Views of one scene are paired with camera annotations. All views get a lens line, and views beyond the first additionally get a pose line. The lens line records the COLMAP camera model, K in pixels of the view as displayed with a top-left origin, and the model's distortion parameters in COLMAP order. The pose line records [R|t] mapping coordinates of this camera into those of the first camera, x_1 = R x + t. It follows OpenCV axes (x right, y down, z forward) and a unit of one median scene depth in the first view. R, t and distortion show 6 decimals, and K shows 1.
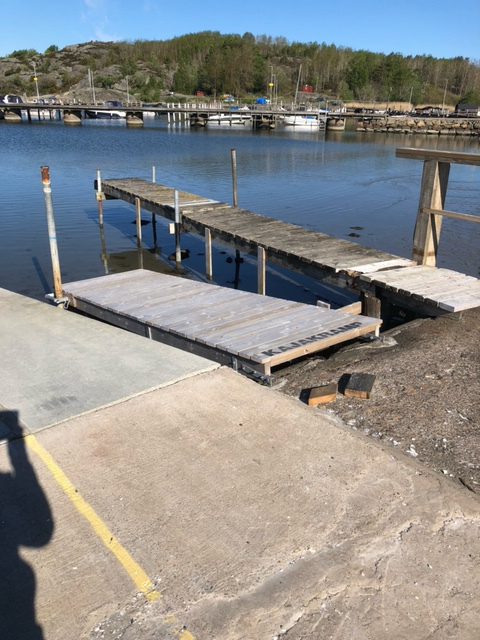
lens RADIAL K [[523.8, 0, 240.0], [0, 523.8, 320.0], [0, 0, 1]] dist [0.011372, 0.010361]
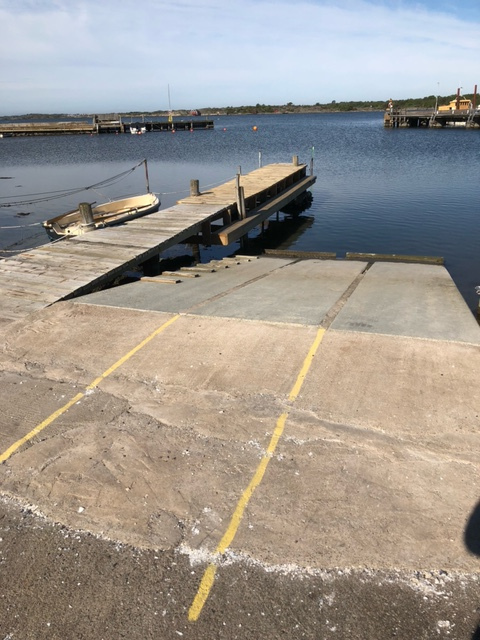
lens RADIAL K [[523.8, 0, 240.0], [0, 523.8, 320.0], [0, 0, 1]] dist [0.011372, 0.010361]
pose [[0.526190, 0.279773, -0.803027, 0.984529], [-0.293420, 0.946067, 0.137342, 0.055539], [0.798141, 0.163356, 0.579901, -0.221072]]
